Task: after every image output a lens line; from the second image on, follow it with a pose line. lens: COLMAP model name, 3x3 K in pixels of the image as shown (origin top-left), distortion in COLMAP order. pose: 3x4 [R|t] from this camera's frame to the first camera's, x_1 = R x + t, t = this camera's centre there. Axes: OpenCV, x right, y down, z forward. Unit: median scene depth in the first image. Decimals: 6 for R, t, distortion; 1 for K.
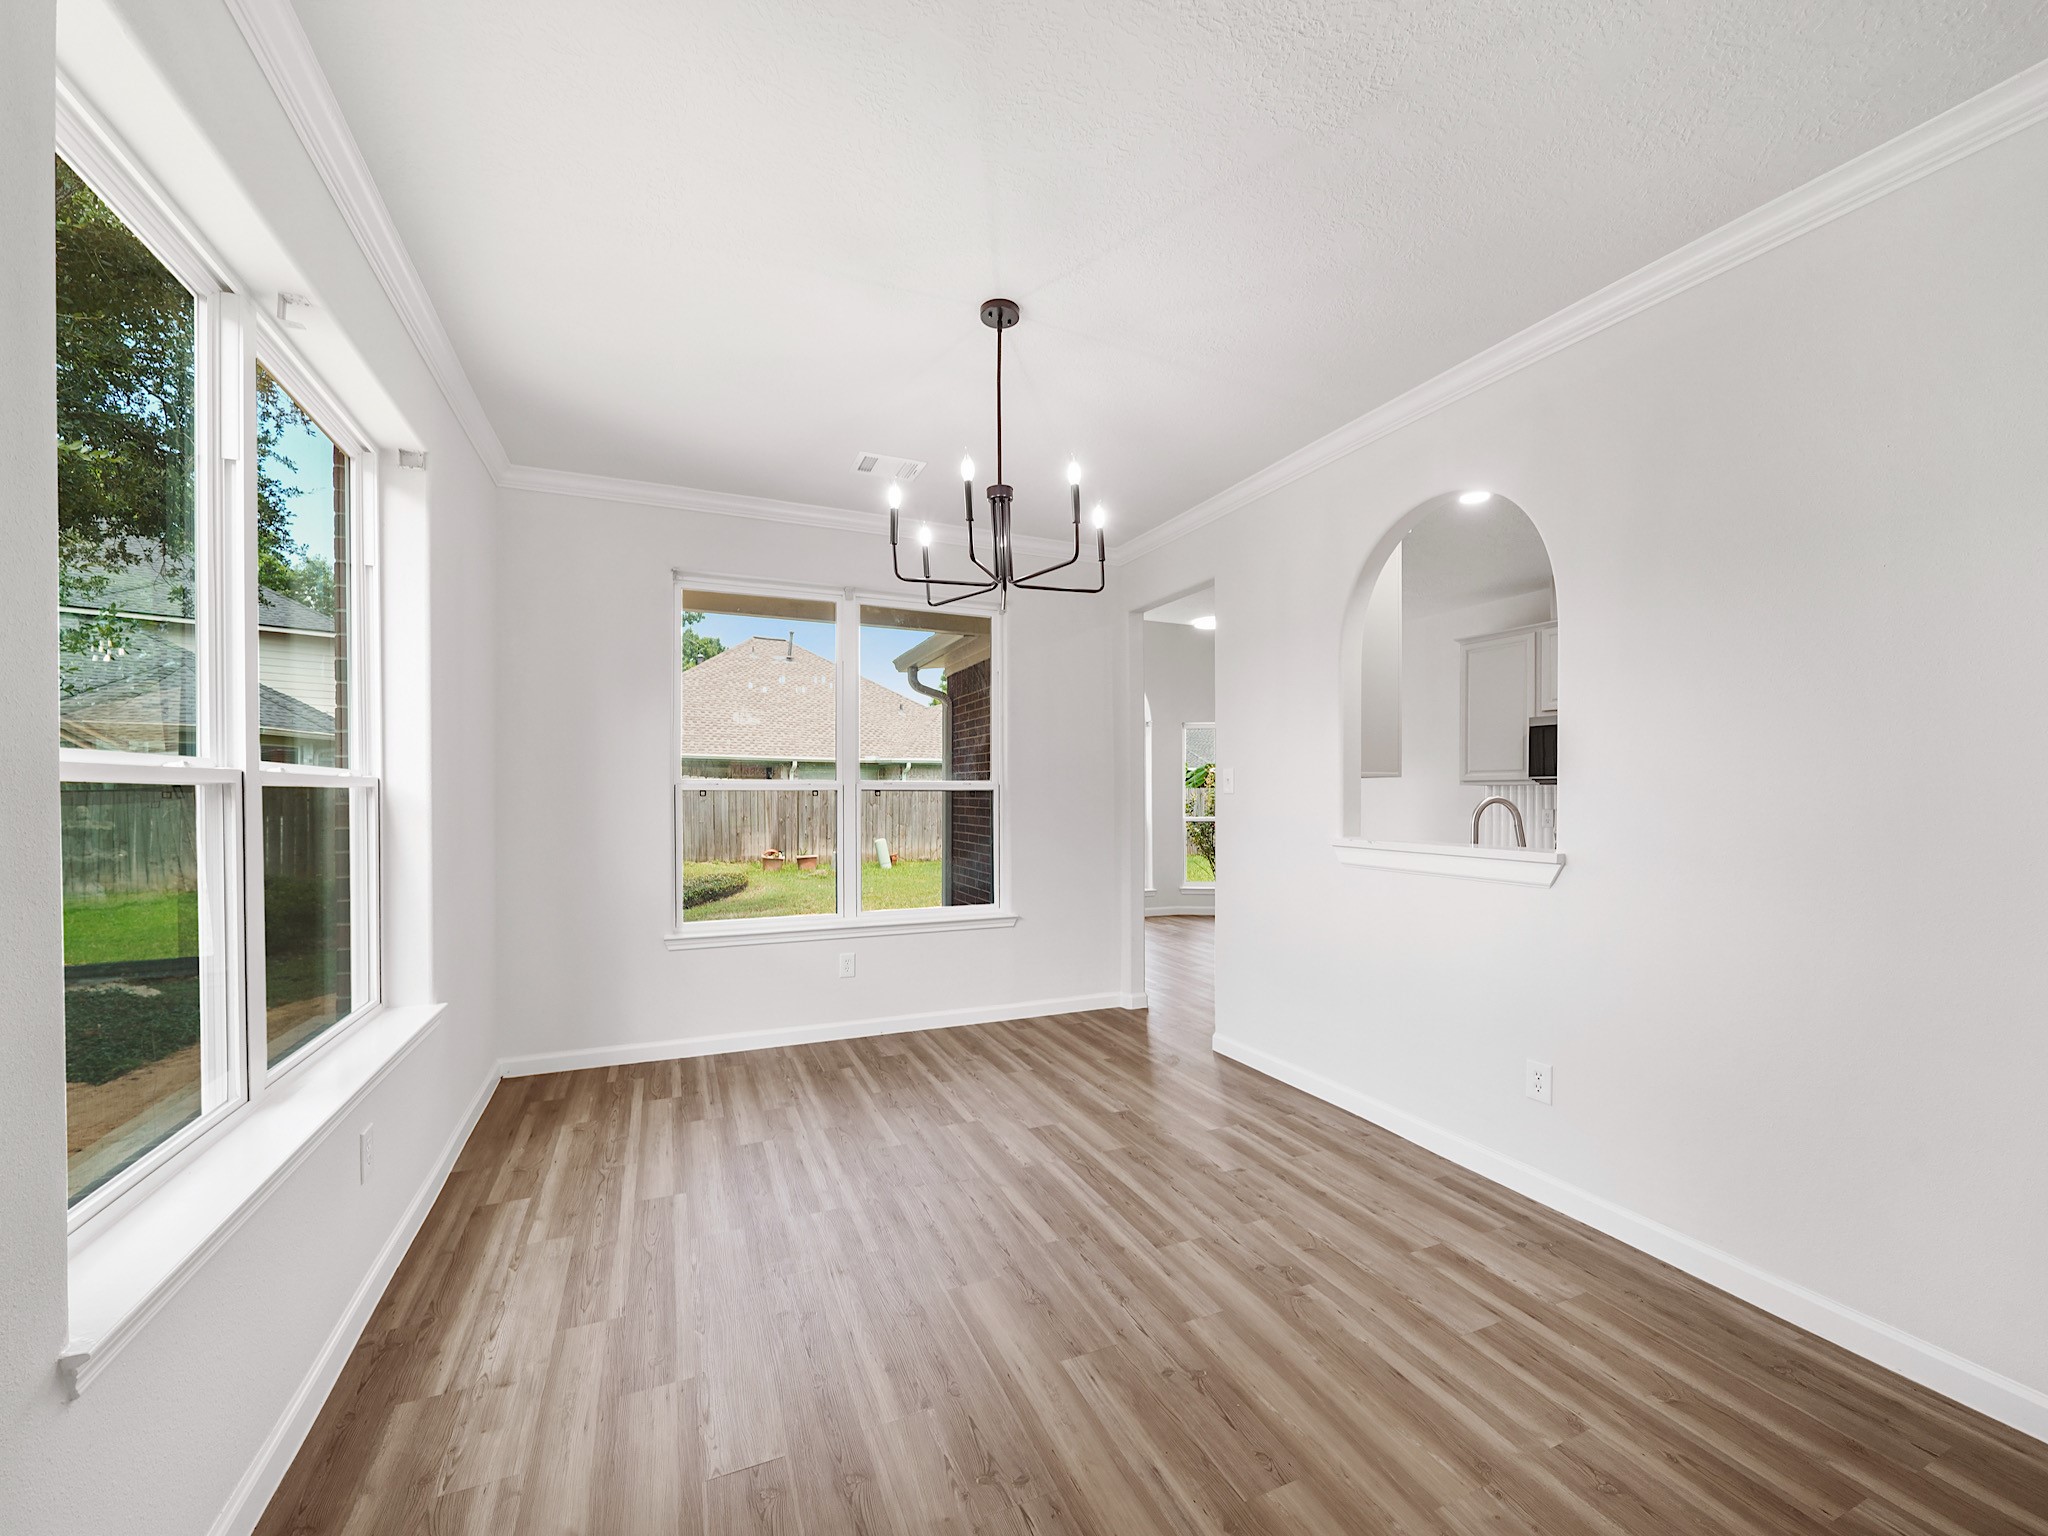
lens RADIAL K [[813.1, 0, 1038.7], [0, 813.1, 766.1], [0, 0, 1]] dist [-0.001557, -0.000164]
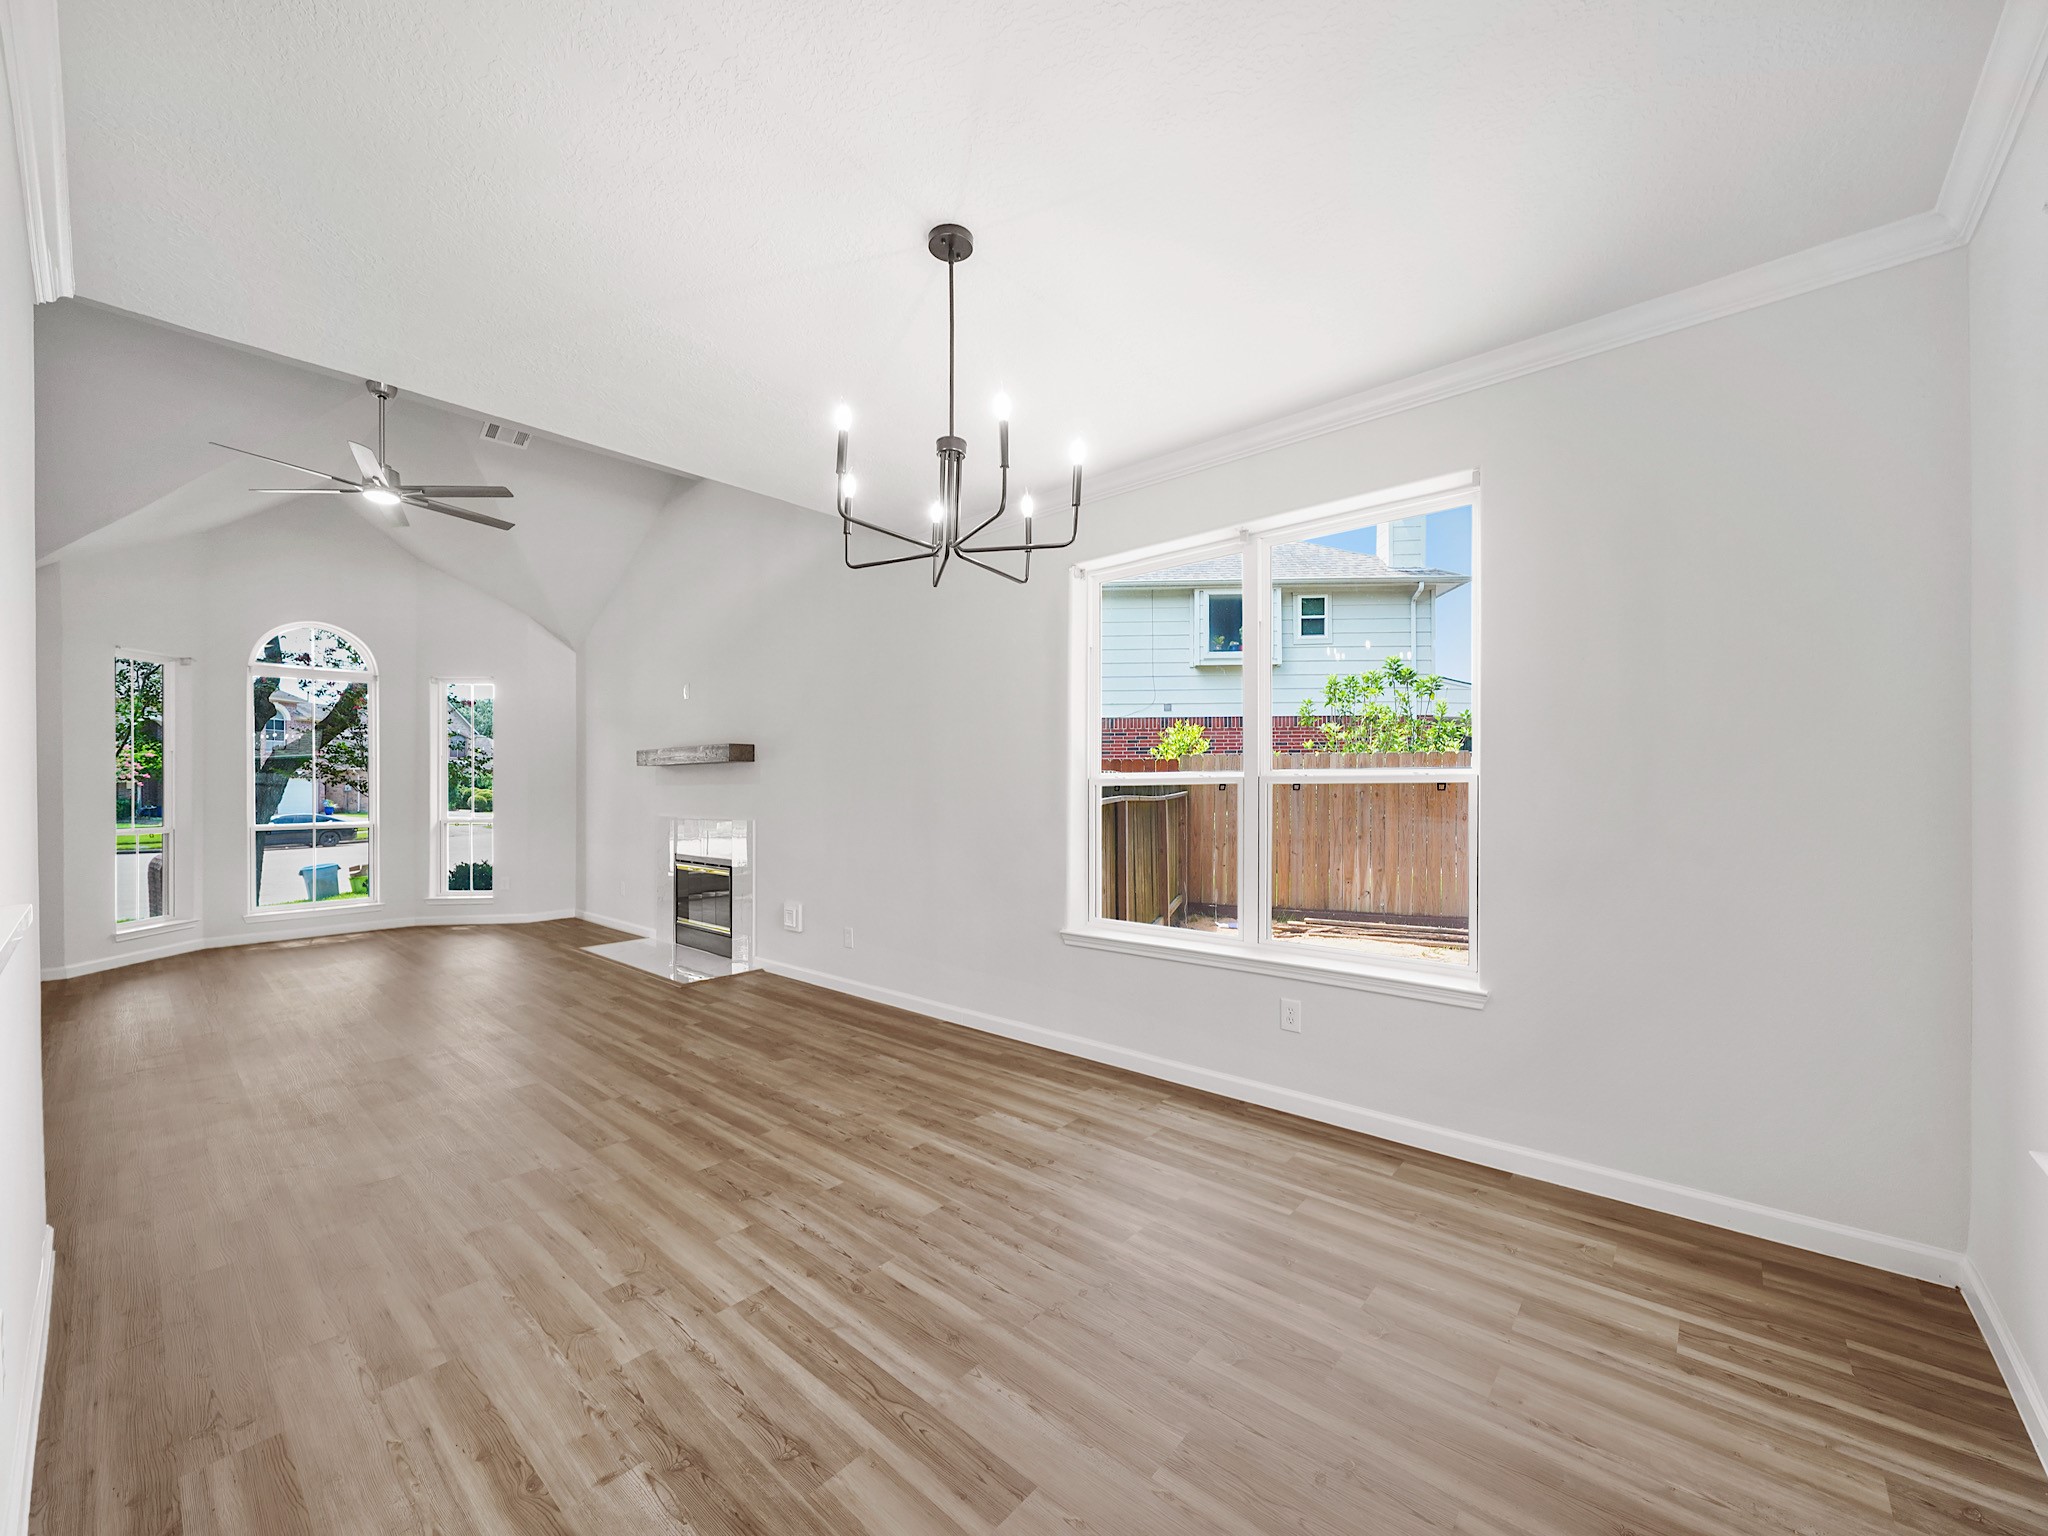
lens RADIAL K [[796.3, 0, 1021.8], [0, 796.3, 787.2], [0, 0, 1]] dist [-0.002559, -0.000549]
pose [[-0.912242, 0.005735, -0.409612, 0.234811], [0.019494, 0.999377, -0.029422, 0.054402], [0.409188, -0.034825, -0.911785, 1.826494]]
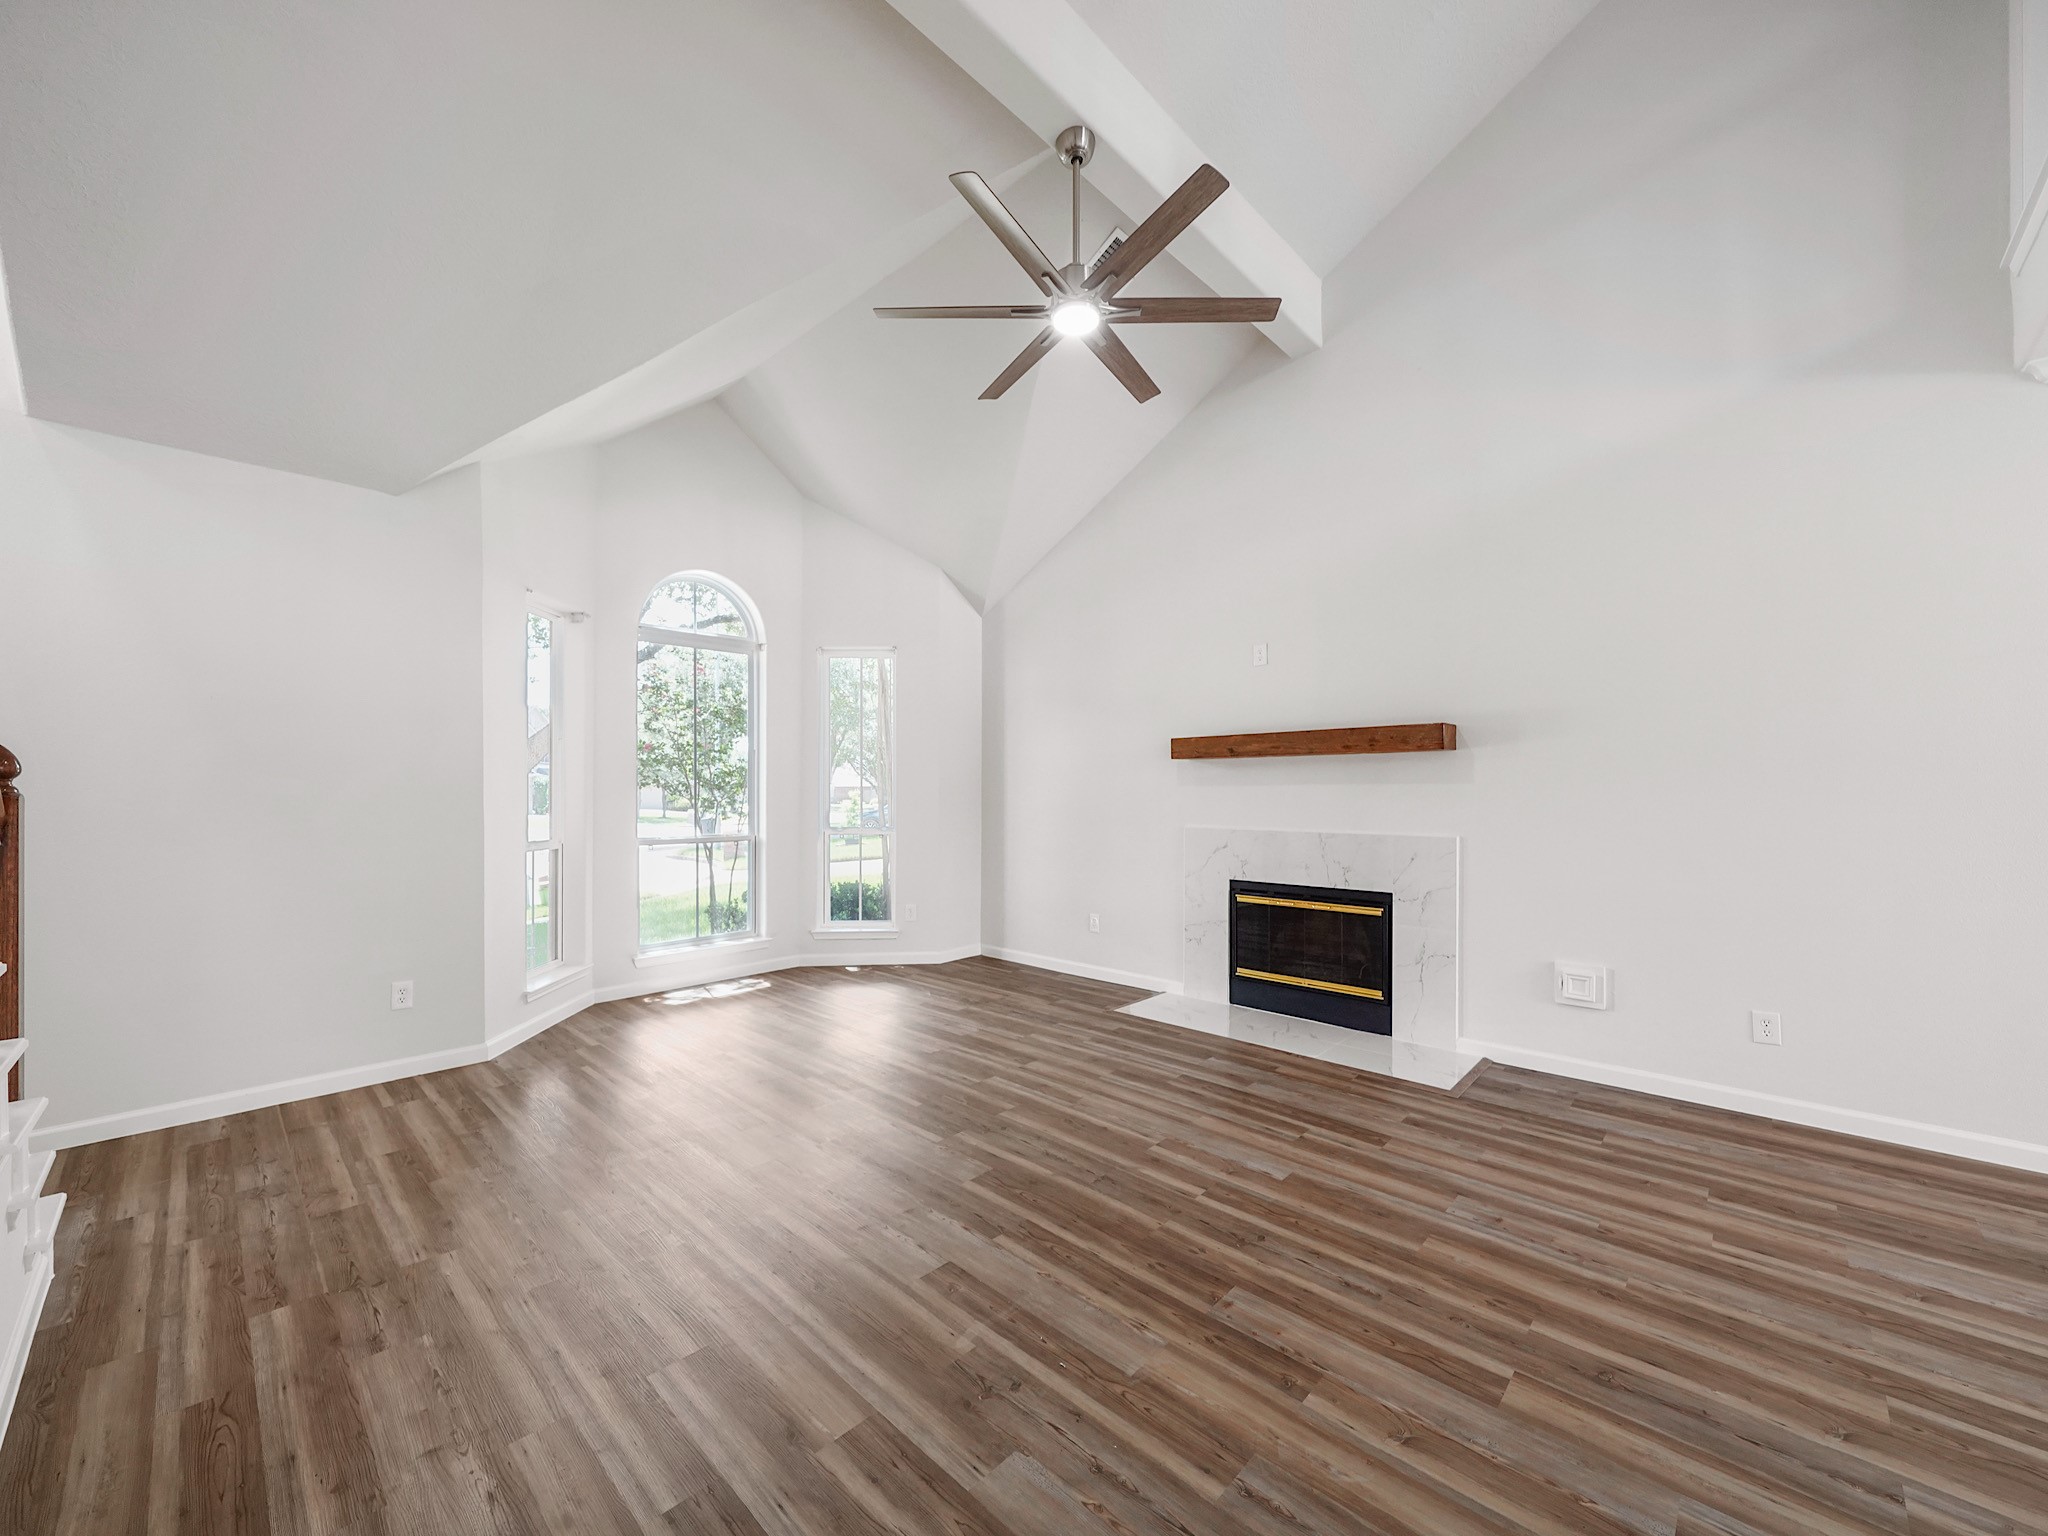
lens RADIAL K [[796.3, 0, 1021.8], [0, 796.3, 787.2], [0, 0, 1]] dist [-0.002559, -0.000549]
pose [[-0.930439, 0.003369, -0.366432, 1.380353], [0.017636, 0.999211, -0.035593, 0.012714], [0.366023, -0.039579, -0.929764, 0.524753]]
